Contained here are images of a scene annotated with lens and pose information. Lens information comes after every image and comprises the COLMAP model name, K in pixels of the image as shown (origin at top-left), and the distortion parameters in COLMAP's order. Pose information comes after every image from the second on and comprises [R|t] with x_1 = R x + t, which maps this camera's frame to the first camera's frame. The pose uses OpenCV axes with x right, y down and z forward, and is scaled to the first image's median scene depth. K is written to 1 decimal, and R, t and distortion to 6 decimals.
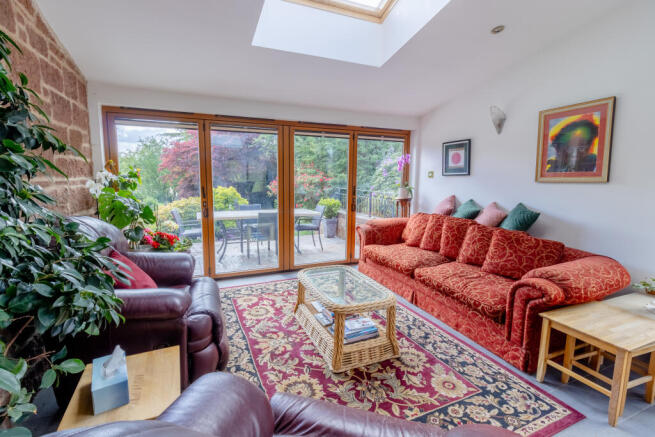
lens RADIAL K [[308.3, 0, 326.7], [0, 308.3, 212.7], [0, 0, 1]] dist [0.001803, -0.000202]
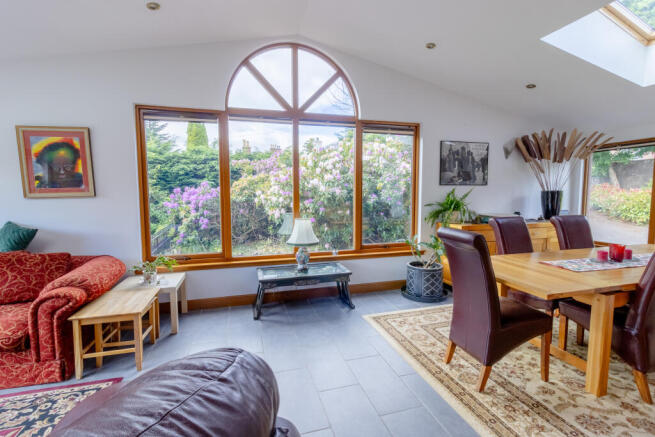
lens RADIAL K [[308.3, 0, 326.7], [0, 308.3, 212.7], [0, 0, 1]] dist [0.001803, -0.000202]
pose [[0.123050, -0.078529, 0.989289, -0.230193], [0.128019, 0.989791, 0.062645, 0.008111], [-0.984109, 0.118939, 0.131847, -0.073519]]
